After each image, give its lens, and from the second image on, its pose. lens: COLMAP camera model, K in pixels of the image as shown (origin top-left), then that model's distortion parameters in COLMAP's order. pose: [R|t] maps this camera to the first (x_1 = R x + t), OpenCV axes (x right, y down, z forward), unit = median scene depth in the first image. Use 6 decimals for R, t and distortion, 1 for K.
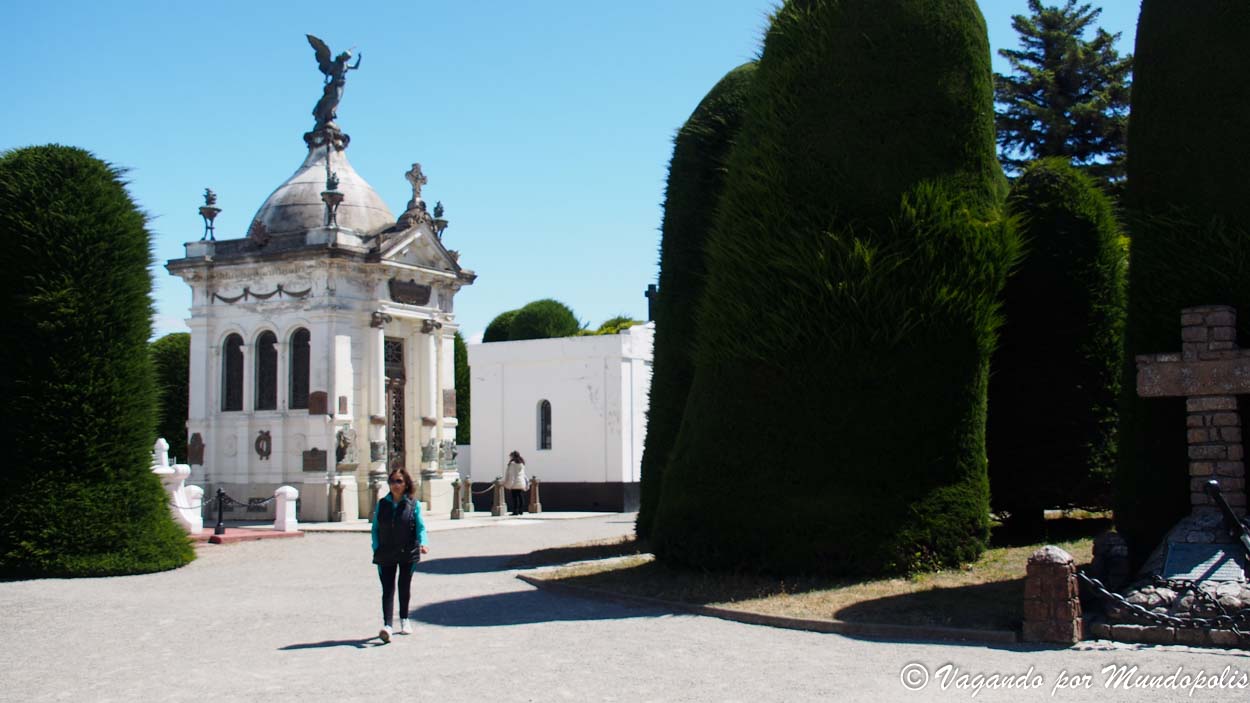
lens RADIAL K [[1362.4, 0, 629.1], [0, 1362.4, 334.8], [0, 0, 1]] dist [0.002014, 0.008905]
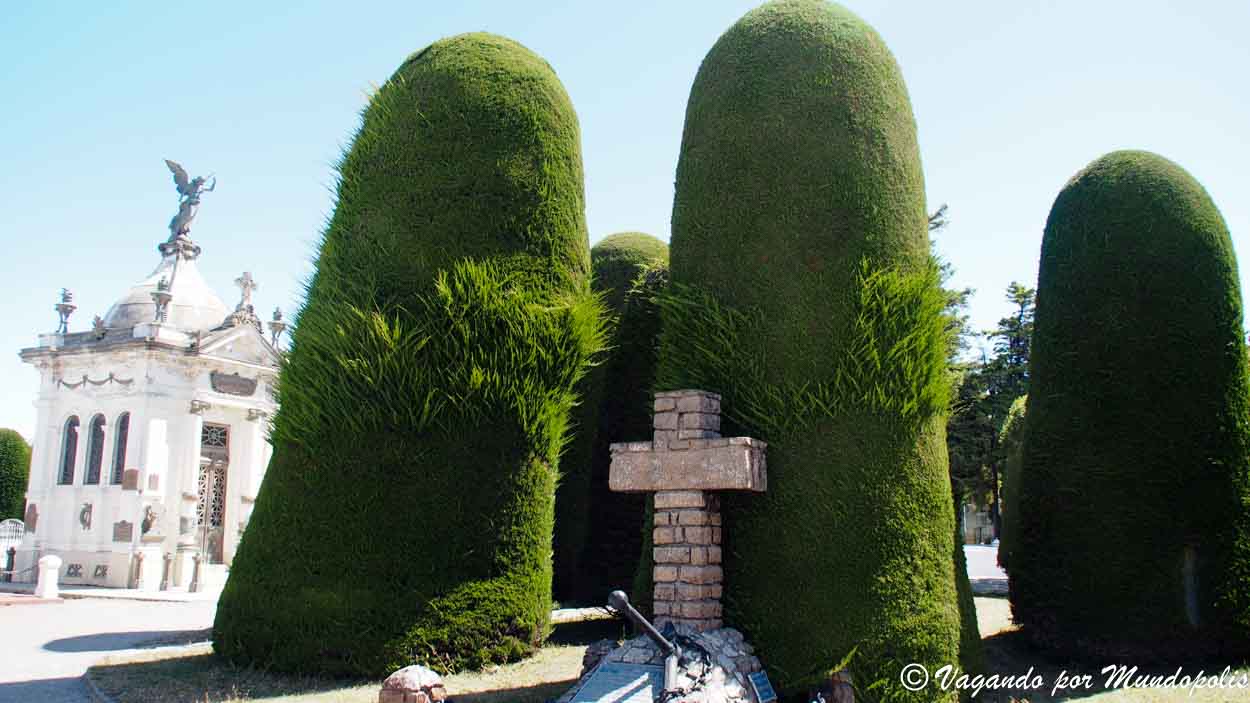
lens RADIAL K [[1055.9, 0, 619.9], [0, 1055.9, 339.9], [0, 0, 1]] dist [-0.017819, 0.000896]
pose [[0.999508, 0.030345, 0.007935, 0.158360], [-0.029466, 0.995137, -0.093985, 0.005306], [-0.010748, 0.093705, 0.995542, 0.127773]]
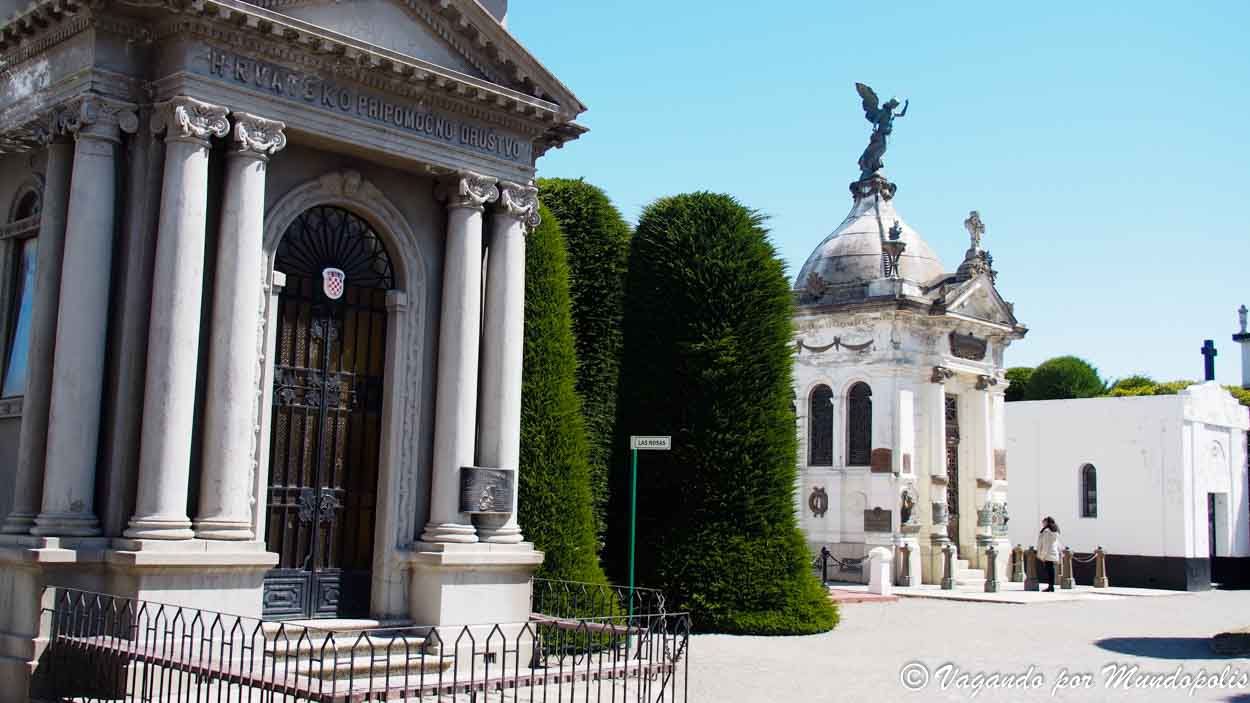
lens RADIAL K [[1362.4, 0, 629.1], [0, 1362.4, 334.8], [0, 0, 1]] dist [0.002014, 0.008905]
pose [[0.963519, 0.003980, -0.267609, -0.140429], [-0.015784, 0.998994, -0.041971, 0.004629], [0.267172, 0.044664, 0.962613, 0.023465]]
